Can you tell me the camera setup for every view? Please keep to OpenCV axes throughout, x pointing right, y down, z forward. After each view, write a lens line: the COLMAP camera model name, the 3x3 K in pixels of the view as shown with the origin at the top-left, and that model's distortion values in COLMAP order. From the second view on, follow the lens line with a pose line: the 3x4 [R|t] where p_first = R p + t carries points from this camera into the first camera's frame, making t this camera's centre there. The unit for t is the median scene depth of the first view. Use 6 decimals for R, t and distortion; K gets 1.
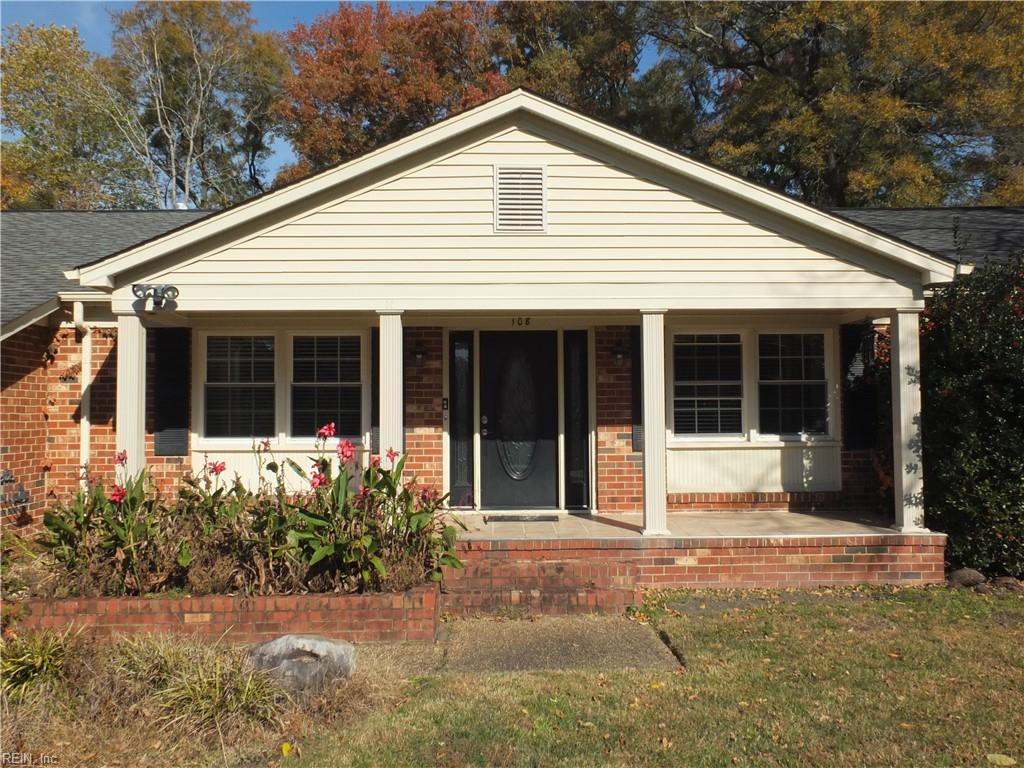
lens RADIAL K [[897.3, 0, 512.0], [0, 897.3, 384.0], [0, 0, 1]] dist [0.012895, 0.003750]
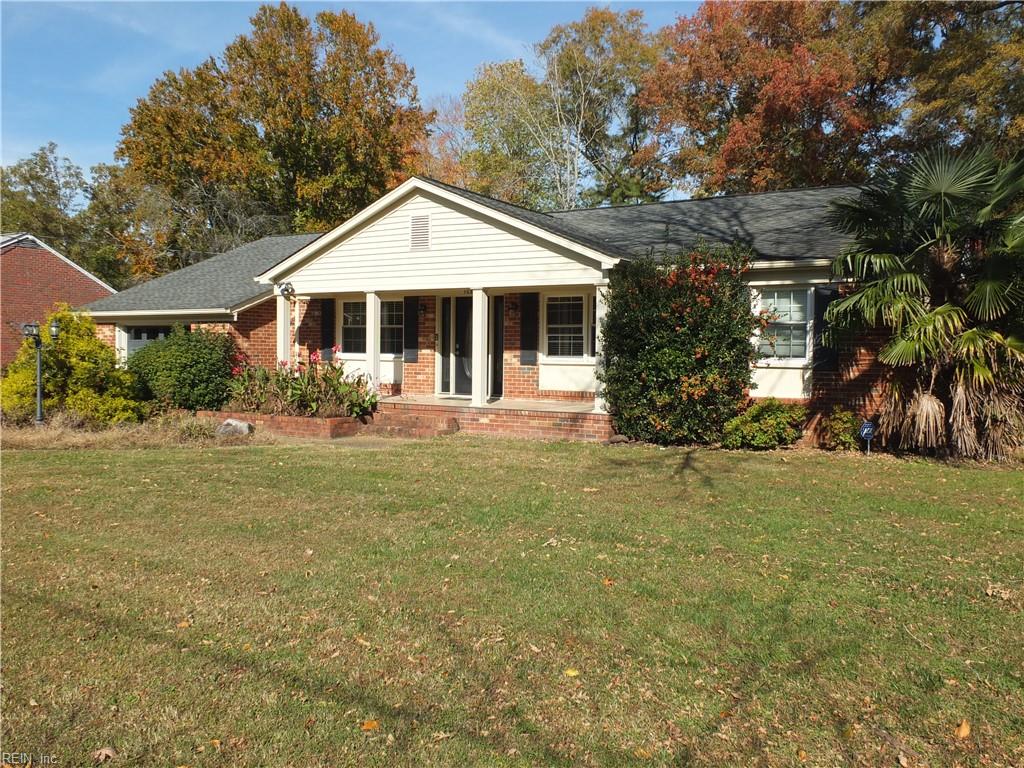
lens RADIAL K [[792.3, 0, 512.0], [0, 792.3, 384.0], [0, 0, 1]] dist [-0.007079, -0.002256]
pose [[0.854553, 0.039183, -0.517885, 0.981850], [0.003315, 0.996718, 0.080880, -0.014168], [0.519354, -0.070833, 0.851618, -0.351920]]
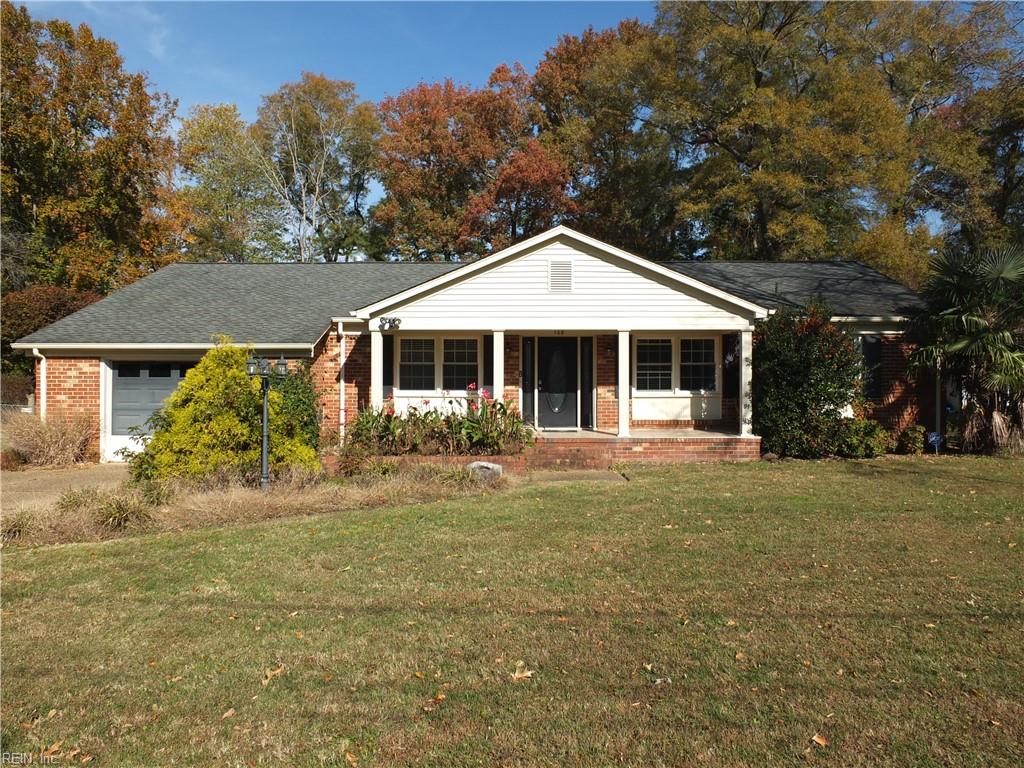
lens RADIAL K [[690.5, 0, 512.0], [0, 690.5, 384.0], [0, 0, 1]] dist [0.000748, 0.000342]
pose [[0.999305, 0.007413, -0.036535, -0.039758], [-0.005998, 0.999234, 0.038667, -0.015515], [0.036793, -0.038421, 0.998584, -0.562912]]
